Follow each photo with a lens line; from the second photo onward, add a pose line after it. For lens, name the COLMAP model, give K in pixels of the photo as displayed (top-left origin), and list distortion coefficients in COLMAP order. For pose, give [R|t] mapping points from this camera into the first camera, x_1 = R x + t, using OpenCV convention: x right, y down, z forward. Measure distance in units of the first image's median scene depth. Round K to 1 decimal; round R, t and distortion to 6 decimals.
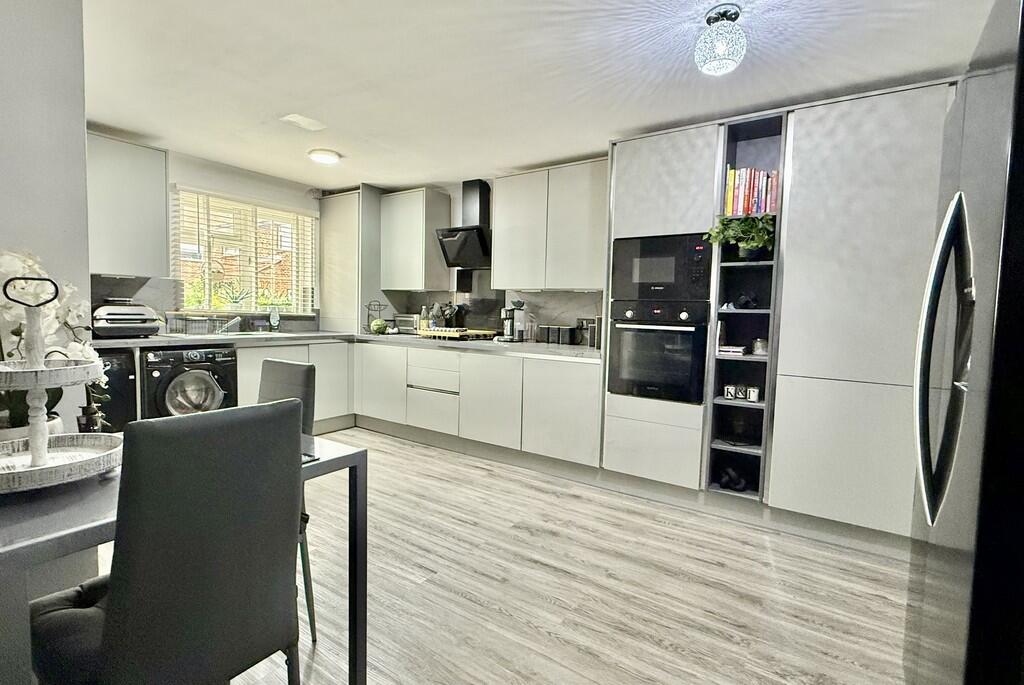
lens RADIAL K [[478.2, 0, 510.6], [0, 478.2, 340.2], [0, 0, 1]] dist [-0.002505, 0.000275]
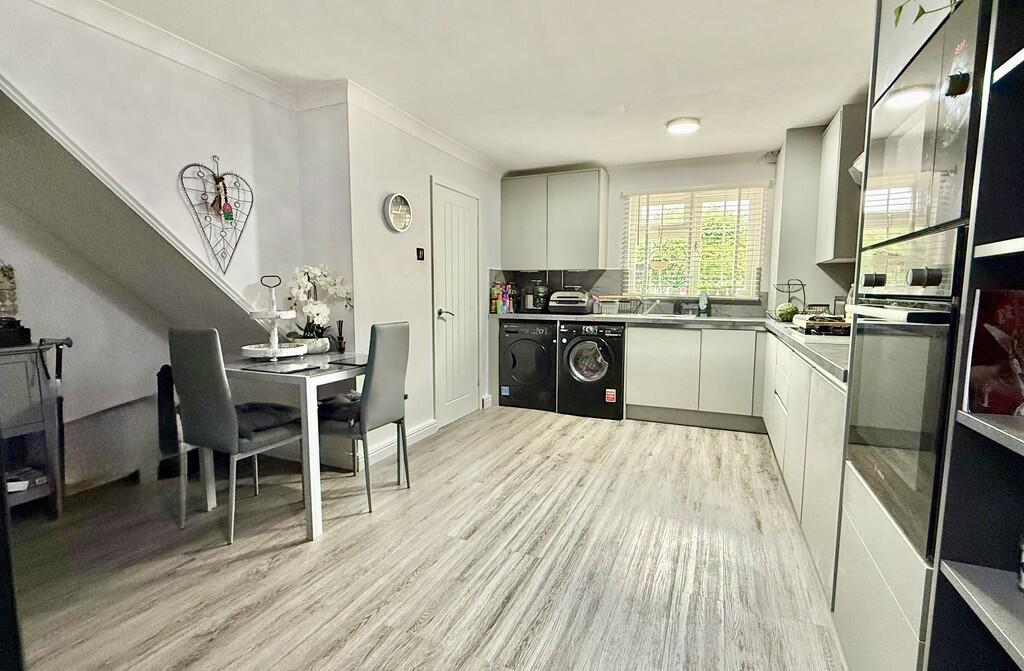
lens RADIAL K [[478.1, 0, 508.2], [0, 478.1, 336.4], [0, 0, 1]] dist [0.000017, 0.000033]
pose [[0.180974, 0.069378, -0.981038, 0.576471], [-0.058783, 0.996488, 0.059627, -0.013875], [0.981730, 0.046877, 0.184417, 0.594532]]
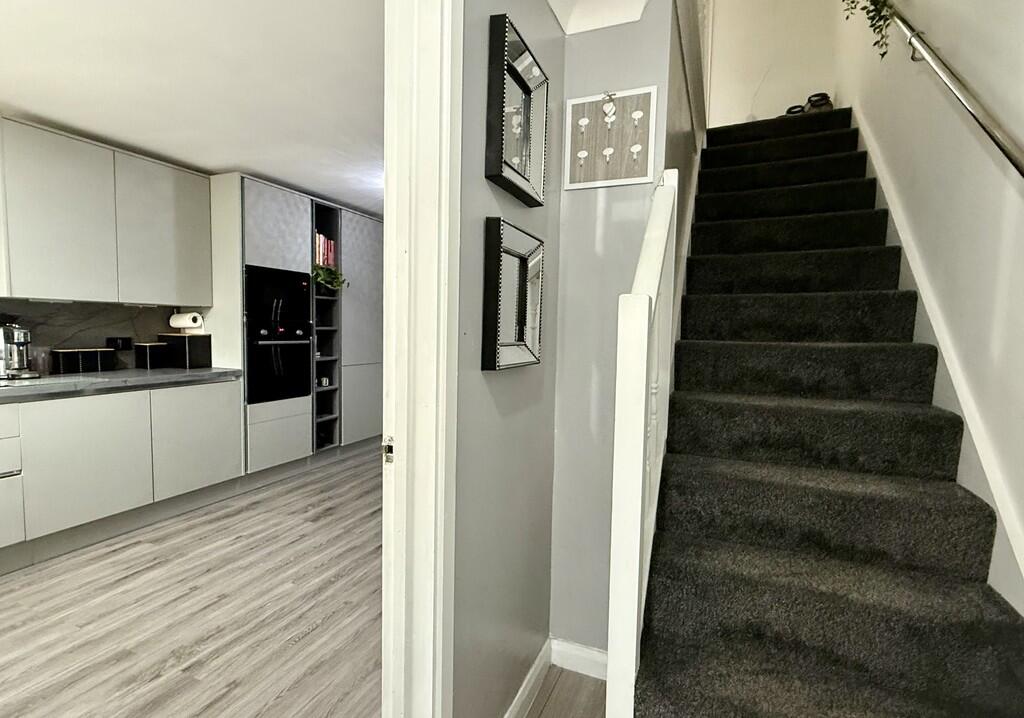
lens RADIAL K [[491.8, 0, 510.2], [0, 491.8, 357.8], [0, 0, 1]] dist [0.001594, 0.000194]
pose [[-0.196009, -0.090365, 0.976430, -1.005769], [0.035470, 0.994440, 0.099152, -0.086798], [-0.979960, 0.054068, -0.191714, 0.615152]]
